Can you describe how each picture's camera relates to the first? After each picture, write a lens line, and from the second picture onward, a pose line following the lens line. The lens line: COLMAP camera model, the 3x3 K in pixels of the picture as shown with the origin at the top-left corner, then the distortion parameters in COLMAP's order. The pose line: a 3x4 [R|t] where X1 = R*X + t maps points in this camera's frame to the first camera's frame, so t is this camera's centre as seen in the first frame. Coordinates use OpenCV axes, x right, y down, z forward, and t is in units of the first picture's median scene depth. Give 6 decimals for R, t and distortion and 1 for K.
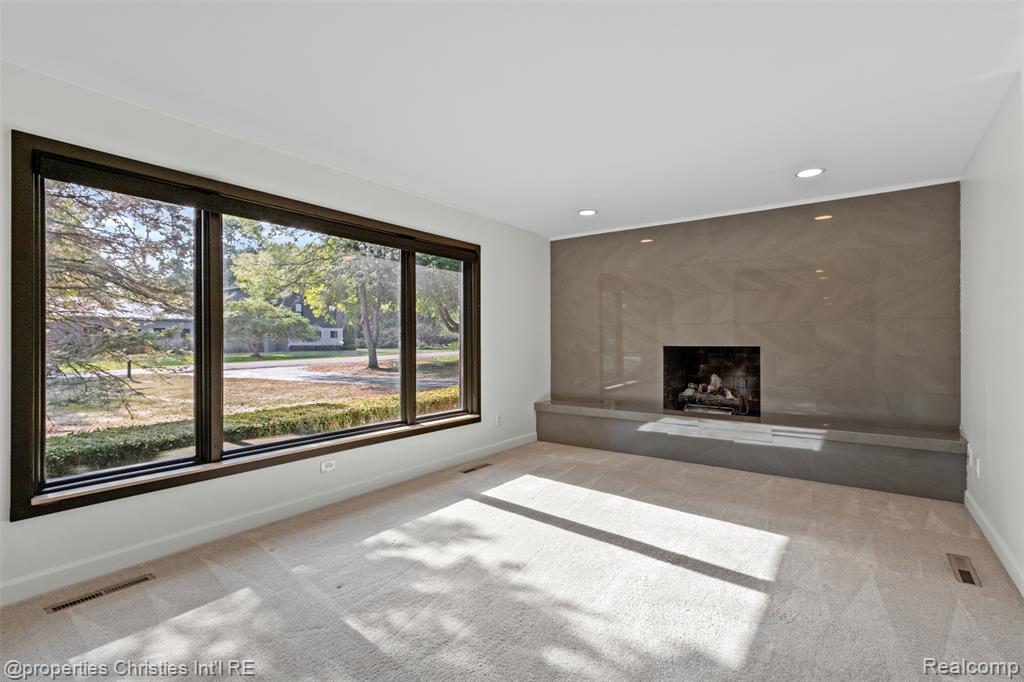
lens RADIAL K [[487.4, 0, 512.0], [0, 487.4, 341.0], [0, 0, 1]] dist [0.004348, 0.000267]
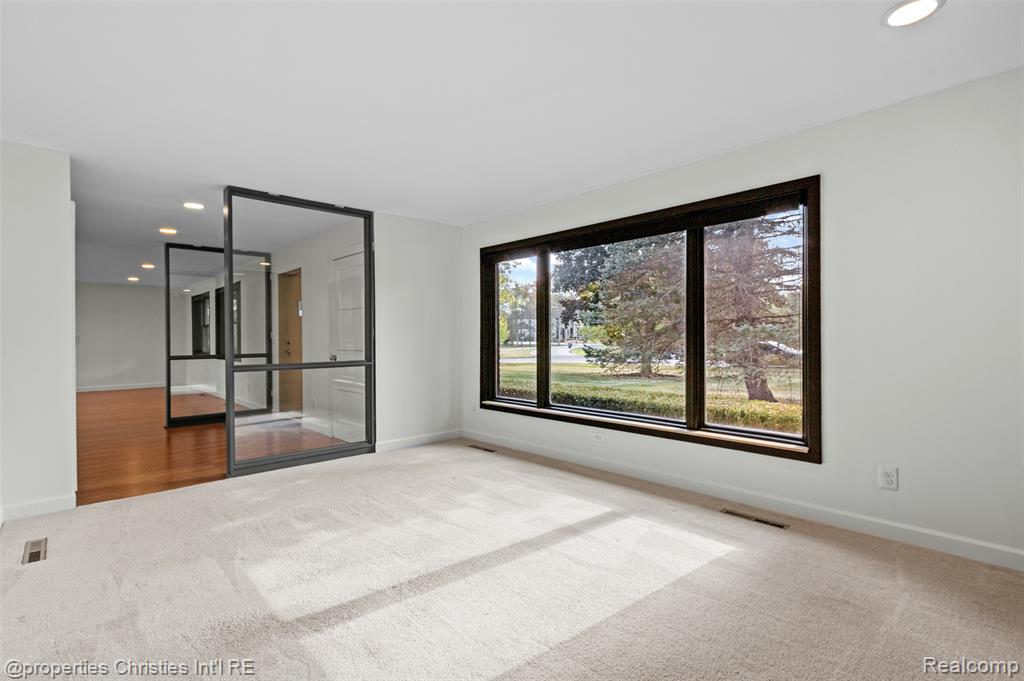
lens RADIAL K [[487.4, 0, 512.0], [0, 487.4, 340.5], [0, 0, 1]] dist [0.004348, 0.000267]
pose [[-0.180242, 0.006045, -0.983604, 0.689743], [0.007092, 0.999963, 0.004846, 0.006923], [0.983597, -0.006102, -0.180278, 0.834216]]
